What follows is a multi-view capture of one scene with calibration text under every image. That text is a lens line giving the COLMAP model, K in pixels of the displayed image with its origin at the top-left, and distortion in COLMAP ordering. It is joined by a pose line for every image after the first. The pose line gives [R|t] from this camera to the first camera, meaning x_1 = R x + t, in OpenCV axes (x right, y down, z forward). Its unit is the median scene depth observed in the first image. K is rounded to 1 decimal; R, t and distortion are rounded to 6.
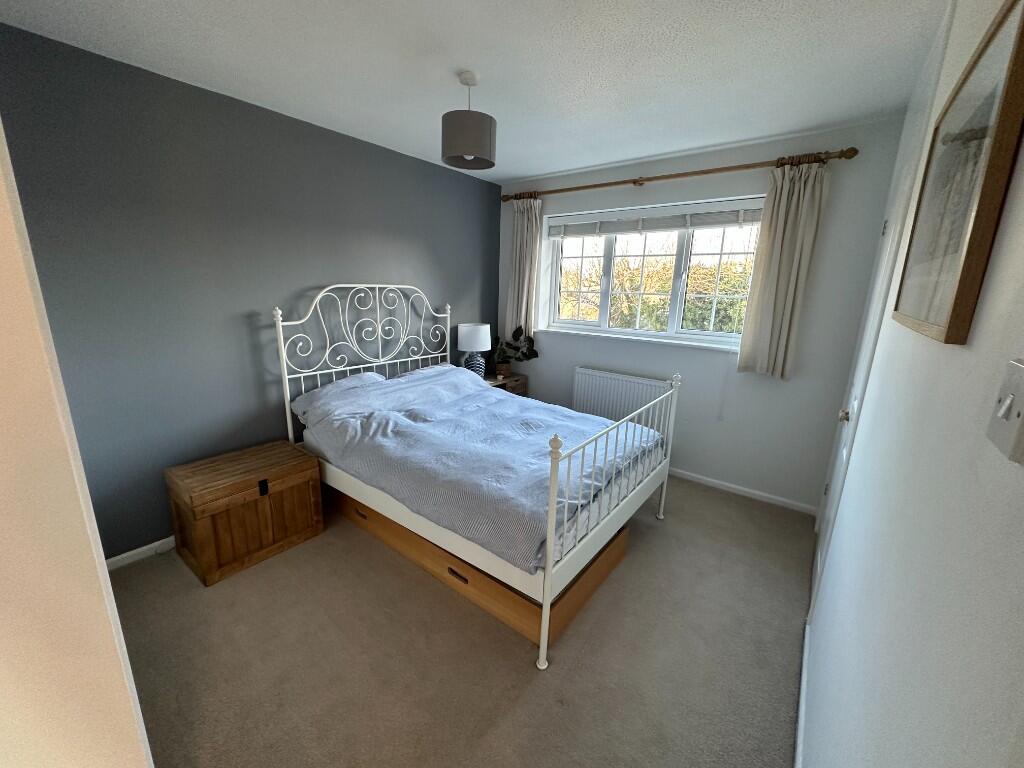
lens RADIAL K [[406.3, 0, 512.0], [0, 406.3, 384.0], [0, 0, 1]] dist [-0.003222, 0.000561]
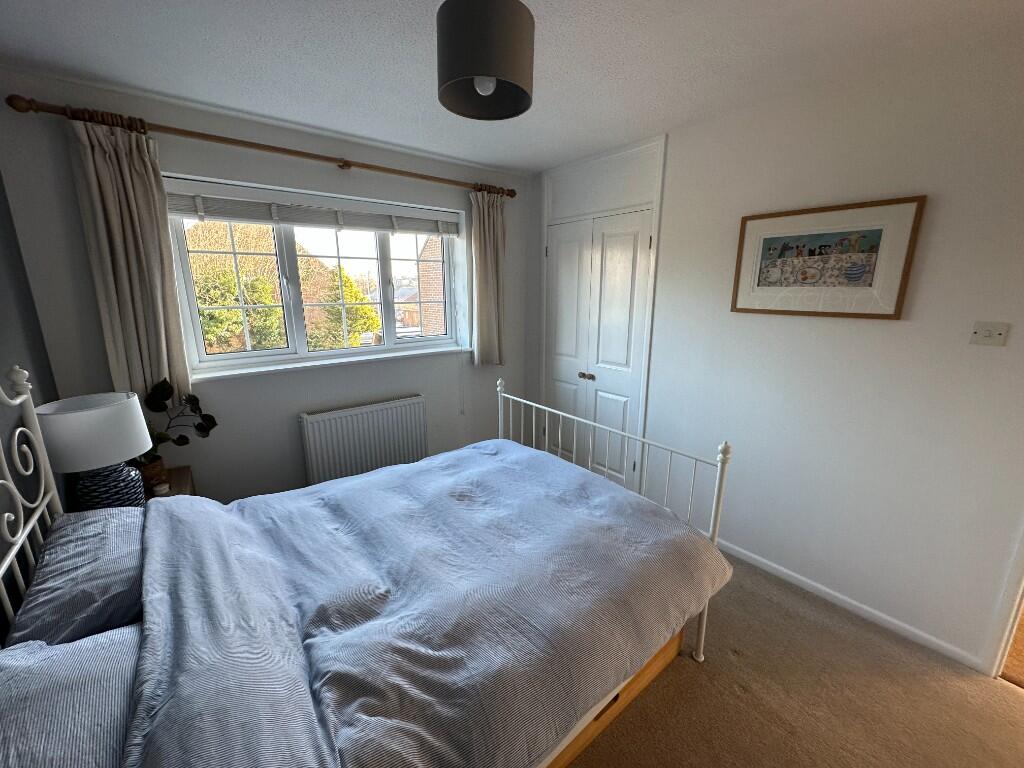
lens RADIAL K [[406.3, 0, 512.0], [0, 406.3, 384.0], [0, 0, 1]] dist [-0.003222, 0.000561]
pose [[0.234069, -0.252091, 0.938969, -0.515201], [0.235917, 0.951660, 0.196688, -0.191953], [-0.943162, 0.175480, 0.282226, 0.614479]]
